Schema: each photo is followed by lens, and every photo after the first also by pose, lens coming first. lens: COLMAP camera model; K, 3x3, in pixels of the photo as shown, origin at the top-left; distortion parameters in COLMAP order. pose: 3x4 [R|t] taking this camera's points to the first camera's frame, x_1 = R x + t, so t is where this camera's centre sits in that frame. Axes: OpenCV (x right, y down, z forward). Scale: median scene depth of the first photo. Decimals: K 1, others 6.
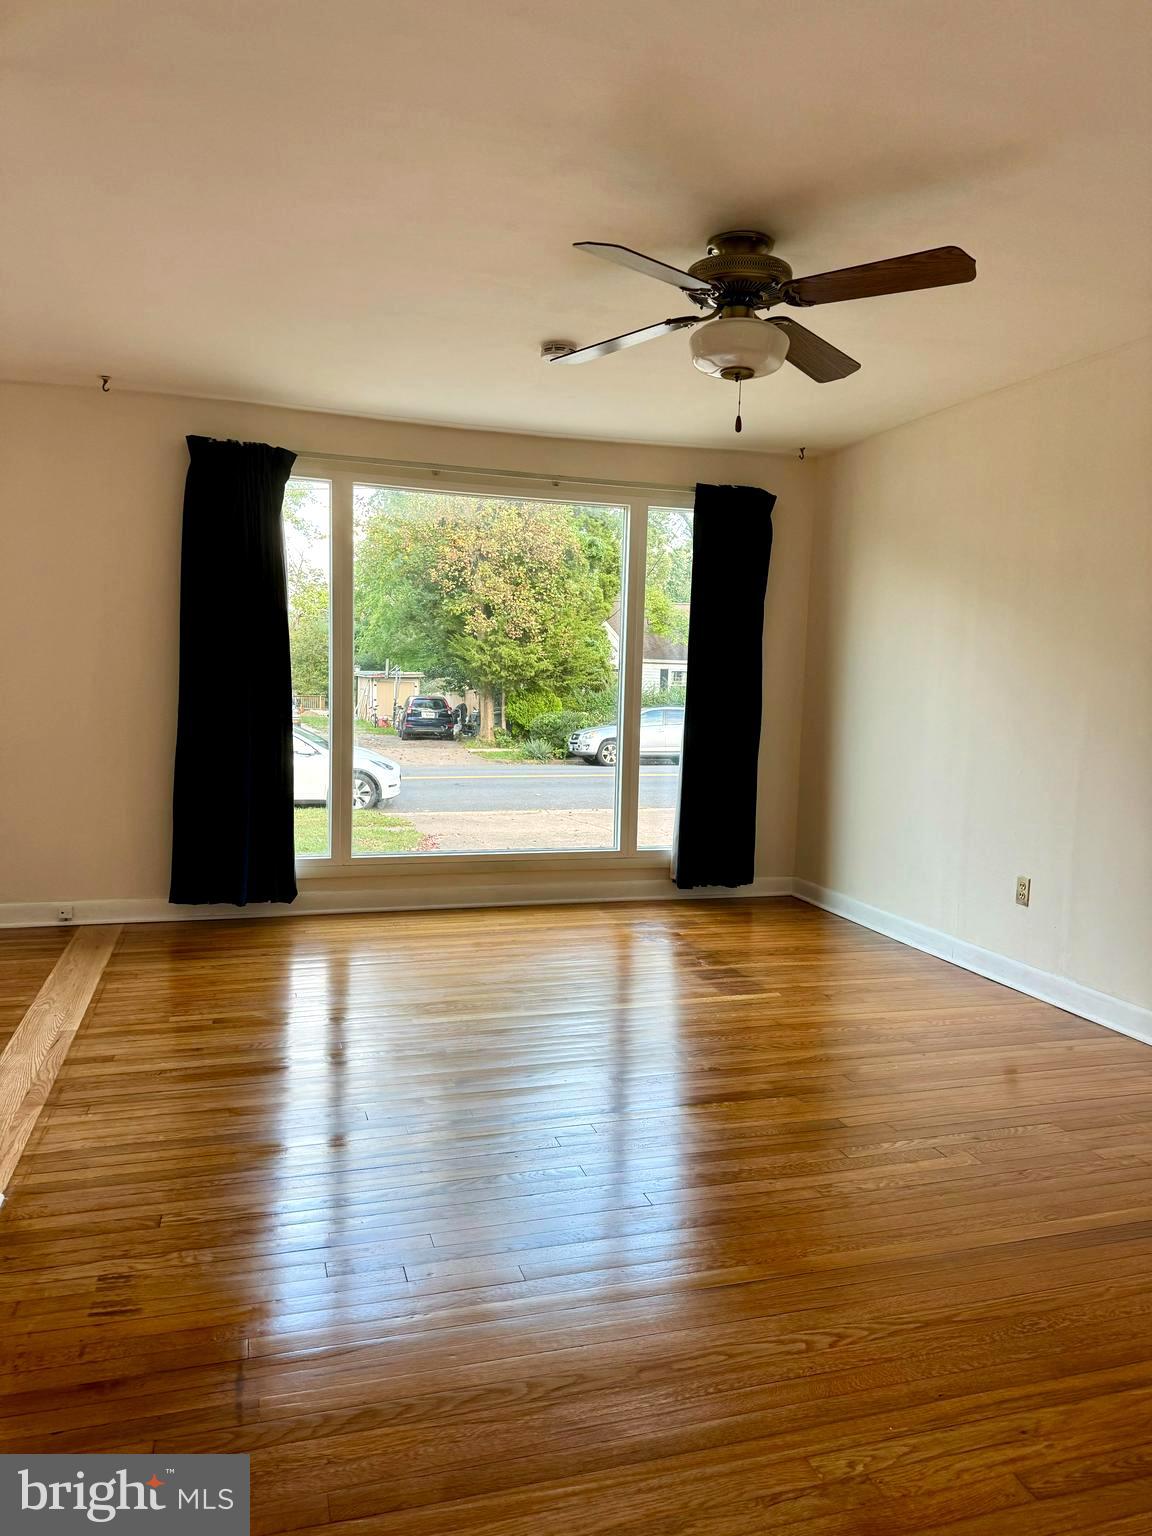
lens RADIAL K [[1073.4, 0, 576.0], [0, 1073.4, 768.0], [0, 0, 1]] dist [-0.037031, -0.003921]
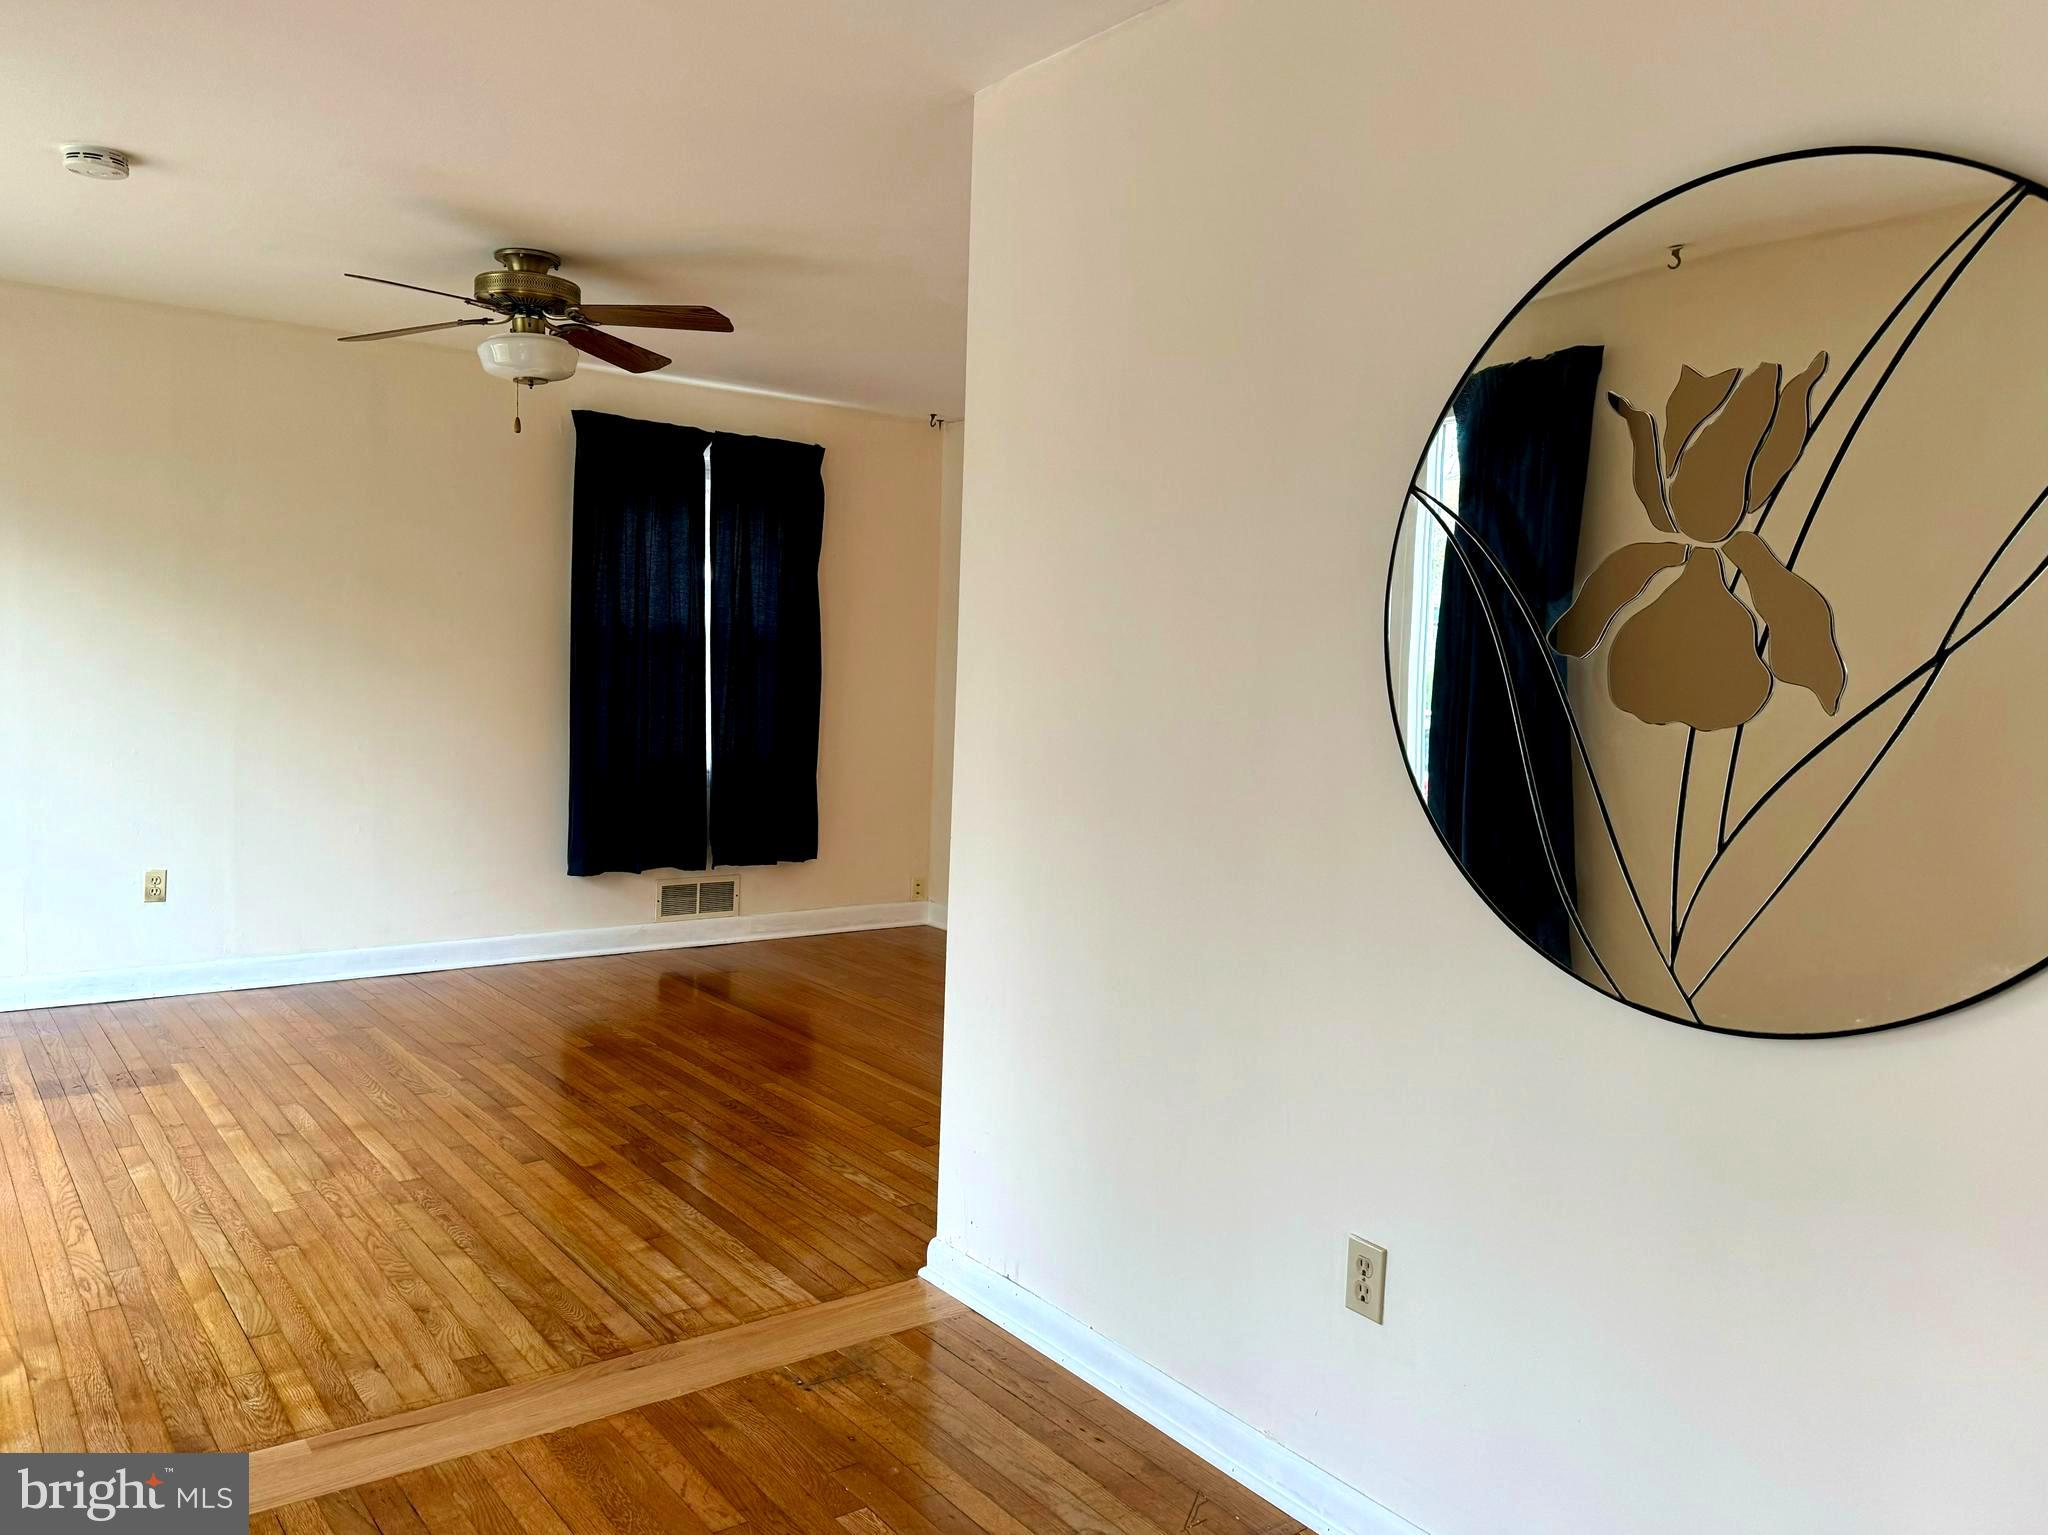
lens RADIAL K [[1431.3, 0, 1024.0], [0, 1431.3, 767.5], [0, 0, 1]] dist [-0.037031, -0.003921]
pose [[-0.386078, -0.117696, 0.914927, -0.913711], [0.031158, 0.989597, 0.140450, -0.123088], [-0.921940, 0.082732, -0.378394, 0.775089]]
